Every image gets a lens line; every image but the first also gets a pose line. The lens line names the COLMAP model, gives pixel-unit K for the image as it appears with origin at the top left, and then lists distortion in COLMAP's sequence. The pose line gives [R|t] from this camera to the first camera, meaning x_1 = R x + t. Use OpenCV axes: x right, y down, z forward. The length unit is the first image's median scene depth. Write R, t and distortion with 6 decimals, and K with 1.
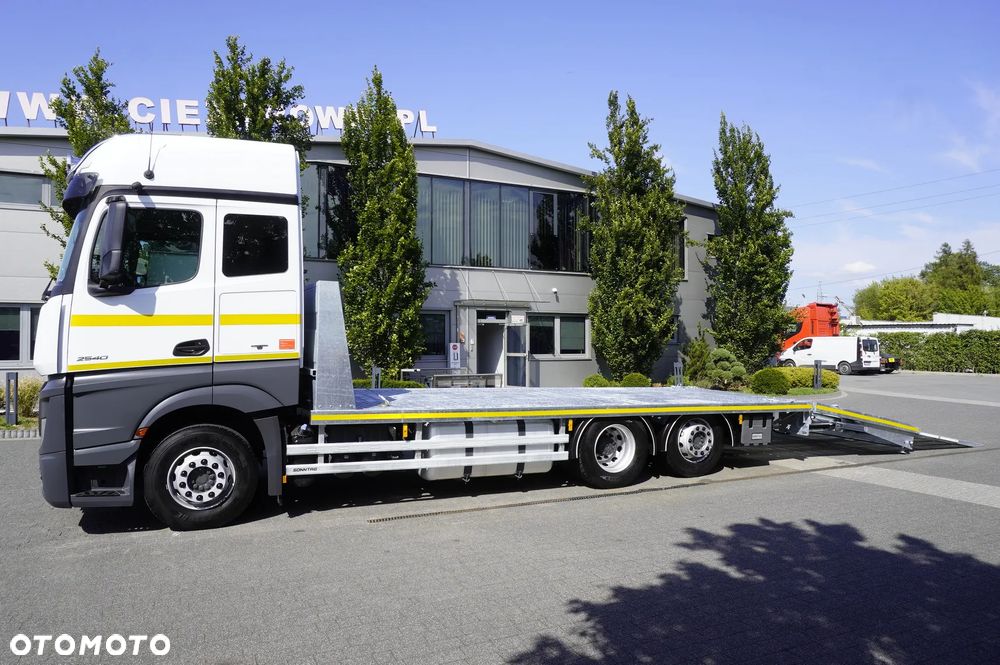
lens RADIAL K [[688.8, 0, 500.0], [0, 688.8, 332.5], [0, 0, 1]] dist [-0.056054, 0.056320]
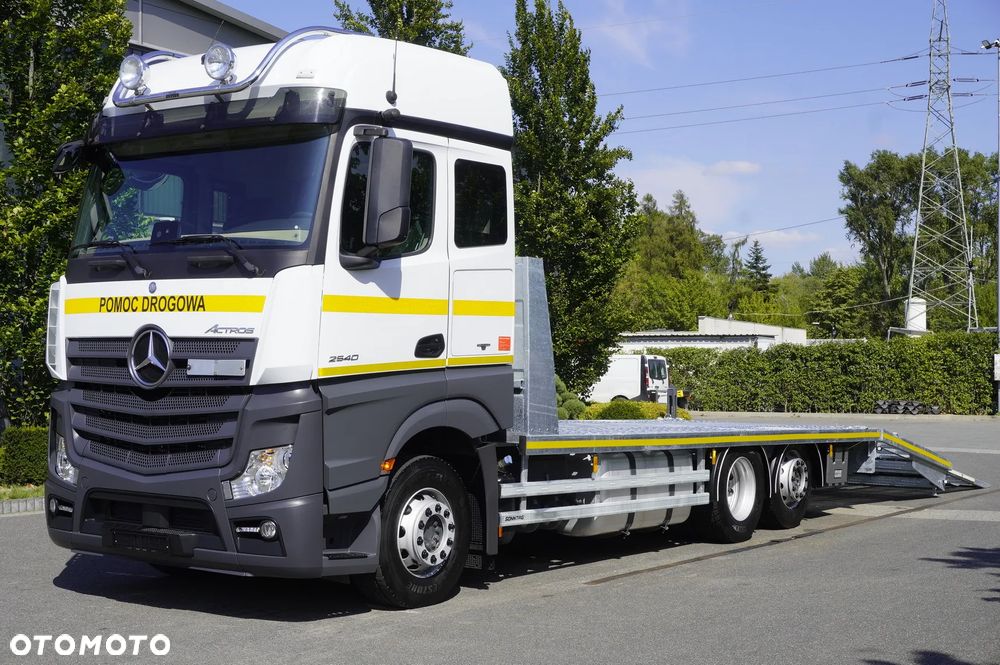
lens RADIAL K [[1409.8, 0, 500.0], [0, 1409.8, 332.5], [0, 0, 1]] dist [-0.018880, -0.058485]
pose [[0.877346, 0.014717, 0.479633, -0.857755], [-0.009730, 0.999870, -0.012881, 0.020558], [-0.479760, 0.006634, 0.877375, -0.247884]]
